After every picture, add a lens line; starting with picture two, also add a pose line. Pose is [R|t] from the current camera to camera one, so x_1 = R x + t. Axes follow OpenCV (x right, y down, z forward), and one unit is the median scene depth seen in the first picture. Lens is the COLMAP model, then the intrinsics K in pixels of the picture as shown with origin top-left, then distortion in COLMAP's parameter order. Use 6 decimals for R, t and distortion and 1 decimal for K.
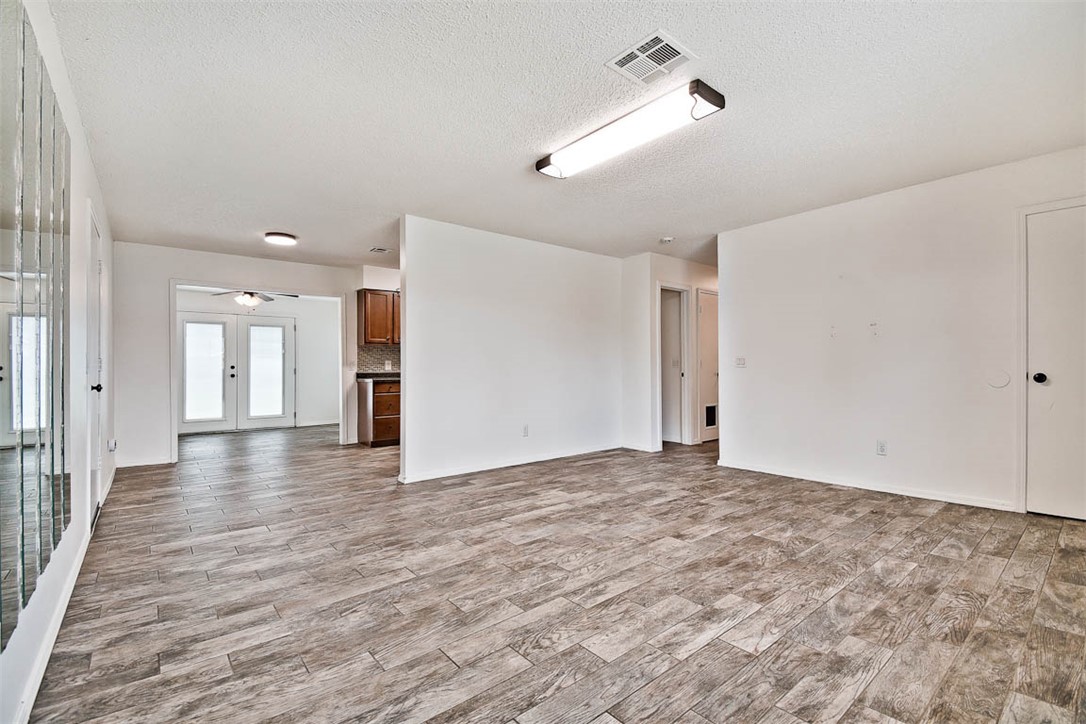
lens RADIAL K [[480.2, 0, 543.0], [0, 480.2, 362.0], [0, 0, 1]] dist [0.000952, -0.000105]
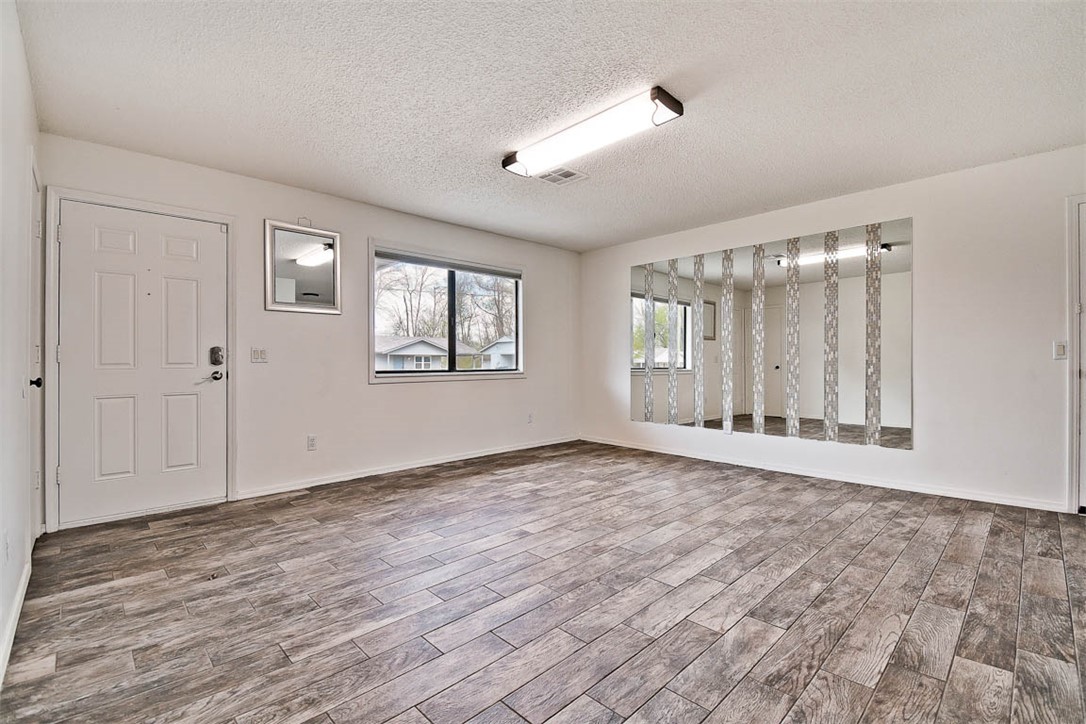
lens RADIAL K [[480.2, 0, 543.0], [0, 480.2, 362.0], [0, 0, 1]] dist [0.000952, -0.000105]
pose [[-0.996315, 0.013259, -0.084735, 0.332649], [0.014393, 0.999815, -0.012785, 0.028152], [0.084550, -0.013957, -0.996322, 2.053098]]
